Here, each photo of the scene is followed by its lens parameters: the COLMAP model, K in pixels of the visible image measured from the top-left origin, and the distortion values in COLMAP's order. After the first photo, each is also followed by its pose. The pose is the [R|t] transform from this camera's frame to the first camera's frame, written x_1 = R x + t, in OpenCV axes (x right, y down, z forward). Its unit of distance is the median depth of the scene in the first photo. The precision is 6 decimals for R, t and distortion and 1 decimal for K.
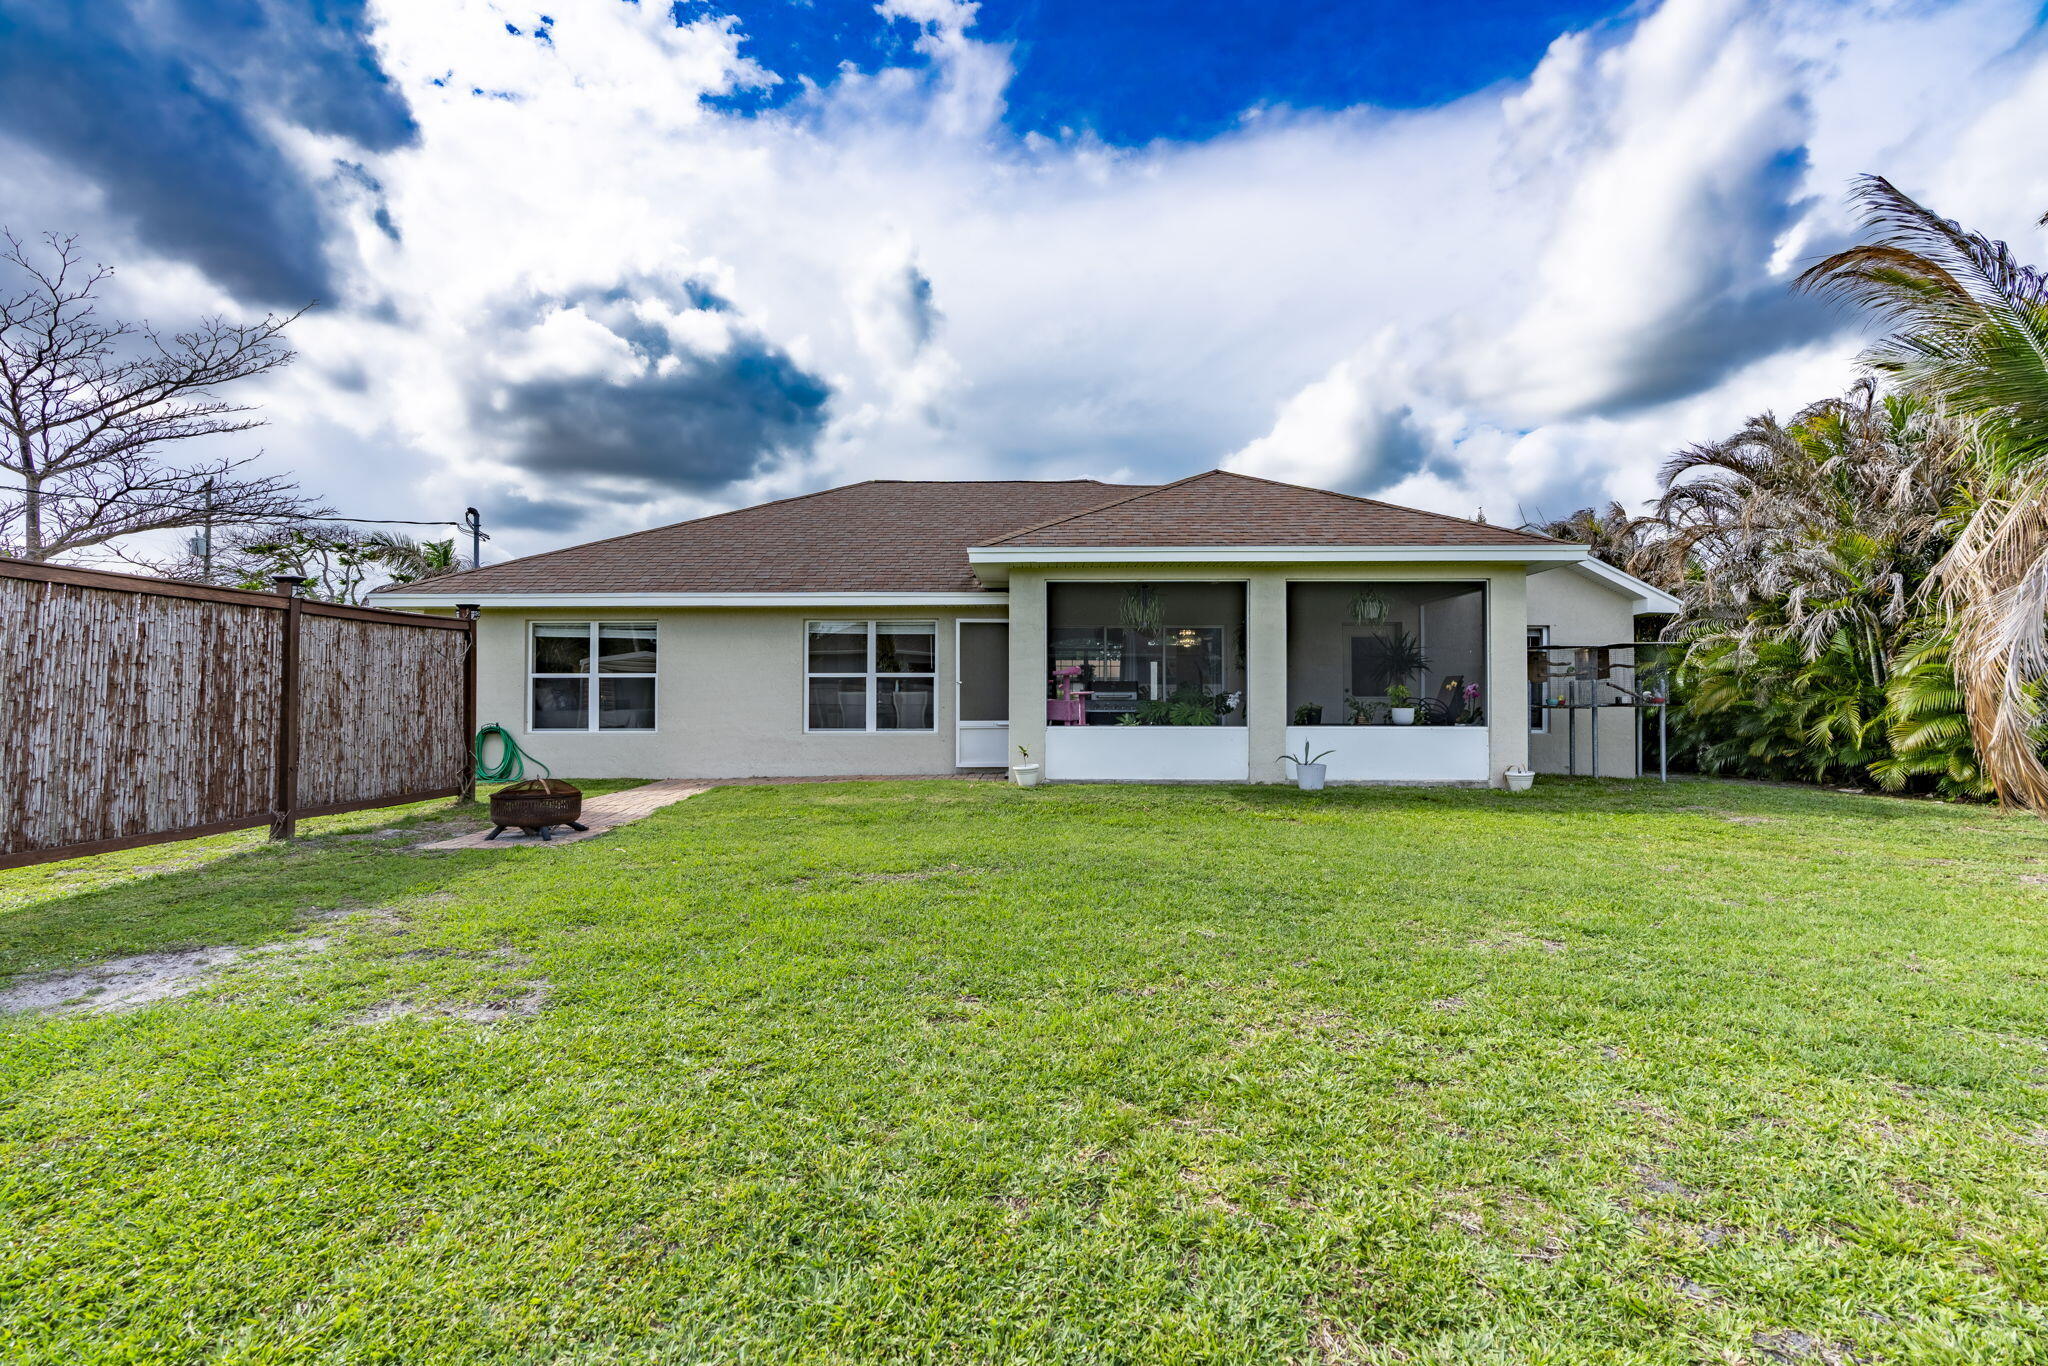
lens RADIAL K [[934.0, 0, 1024.0], [0, 934.0, 683.0], [0, 0, 1]] dist [-0.003062, 0.000152]
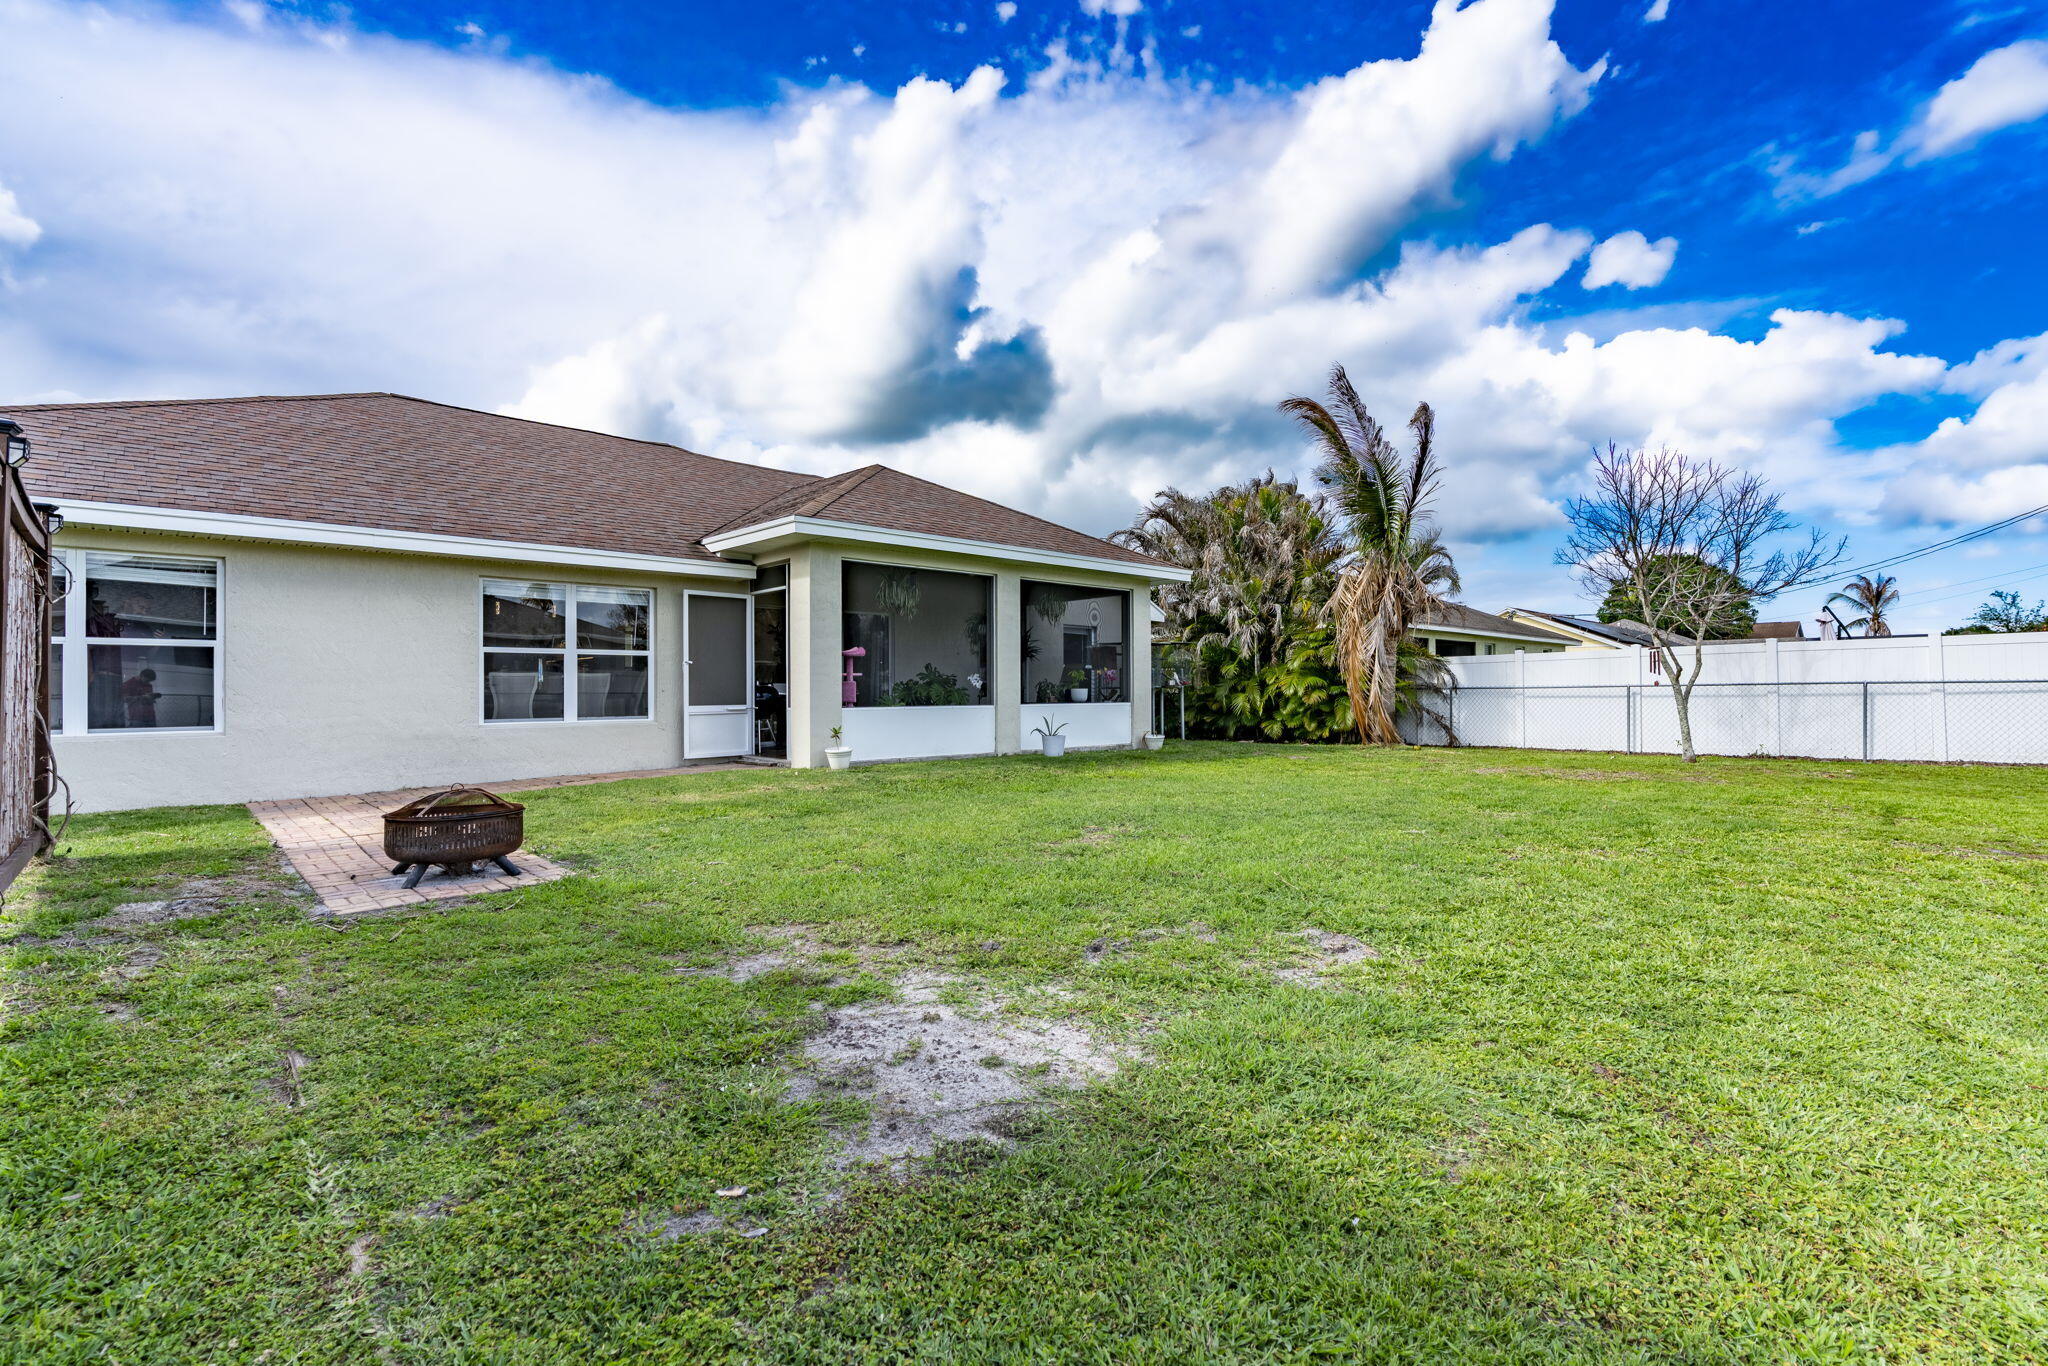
lens RADIAL K [[934.0, 0, 1024.0], [0, 934.0, 683.0], [0, 0, 1]] dist [-0.003062, 0.000152]
pose [[0.713873, 0.000542, 0.700275, -0.450310], [-0.006775, 0.999958, 0.006132, 0.010963], [-0.700243, -0.009122, 0.713847, 0.145046]]
